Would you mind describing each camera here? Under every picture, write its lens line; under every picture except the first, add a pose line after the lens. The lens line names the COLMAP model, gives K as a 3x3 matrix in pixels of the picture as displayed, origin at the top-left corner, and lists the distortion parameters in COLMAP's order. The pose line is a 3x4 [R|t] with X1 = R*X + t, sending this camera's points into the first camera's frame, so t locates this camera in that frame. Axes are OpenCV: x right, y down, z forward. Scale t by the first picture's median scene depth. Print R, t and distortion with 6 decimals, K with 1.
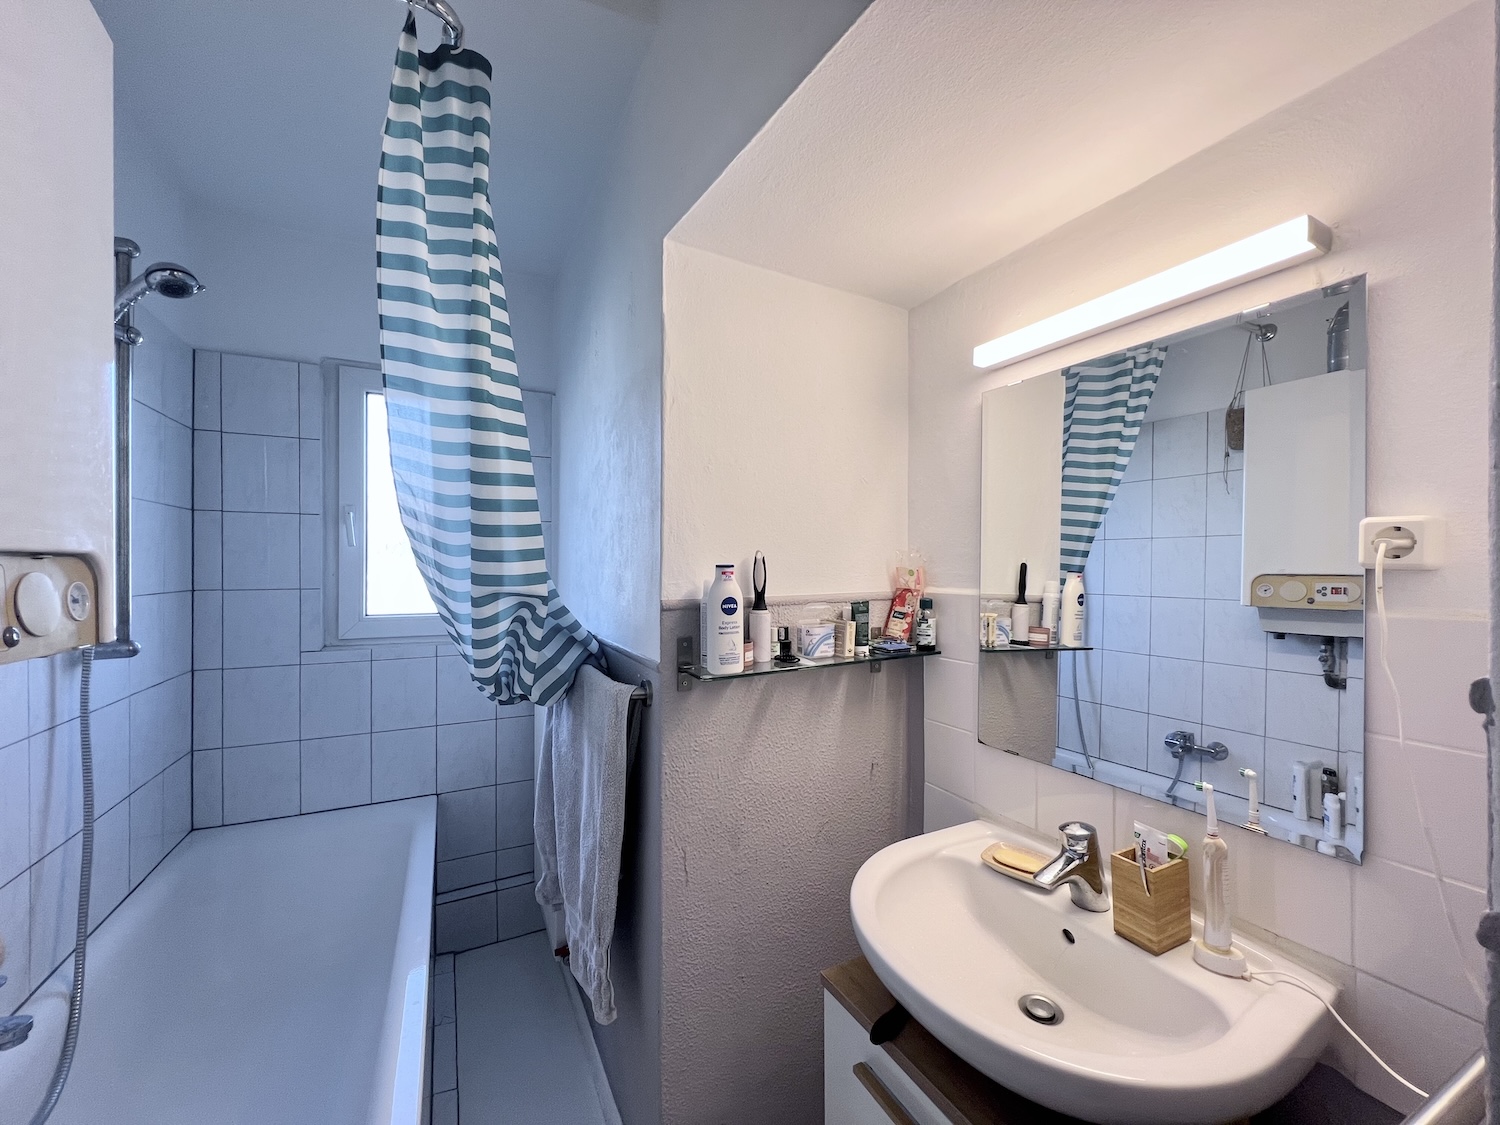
lens RADIAL K [[600.2, 0, 749.6], [0, 600.2, 570.5], [0, 0, 1]] dist [0.002321, 0.000292]
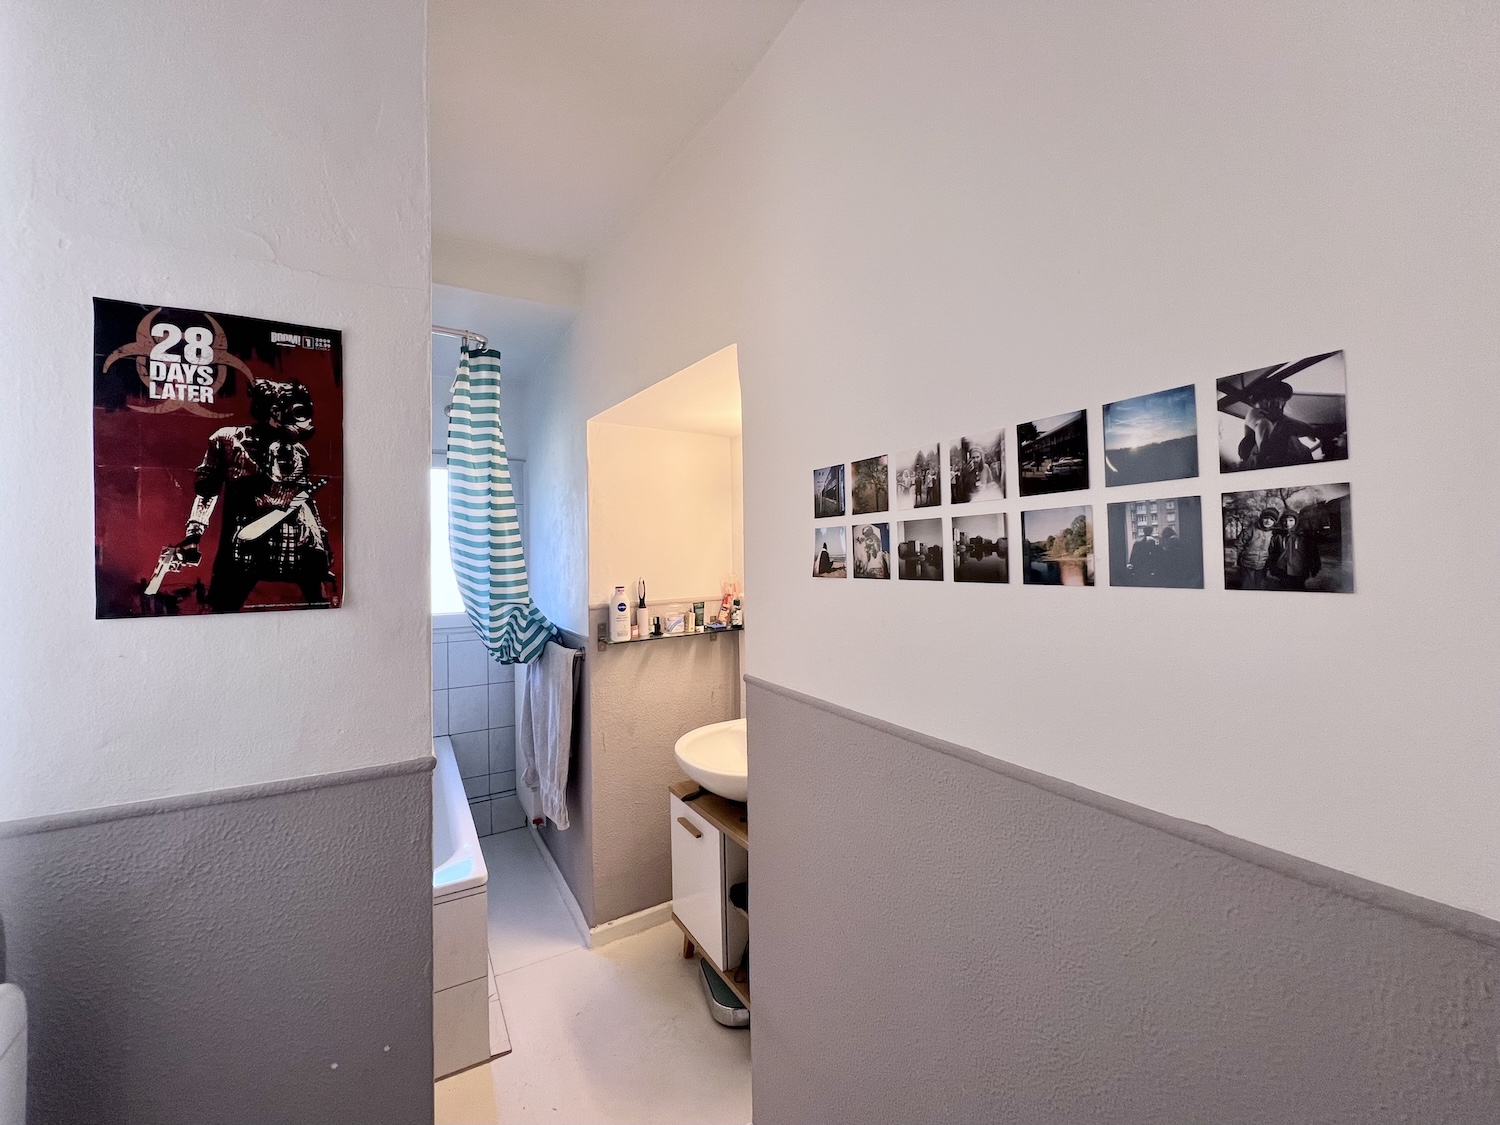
lens RADIAL K [[600.2, 0, 746.5], [0, 600.2, 550.9], [0, 0, 1]] dist [0.002321, 0.000292]
pose [[0.998365, -0.018250, 0.054160, 0.243636], [0.019134, 0.999691, -0.015852, -0.078542], [-0.053854, 0.016863, 0.998406, -0.910737]]
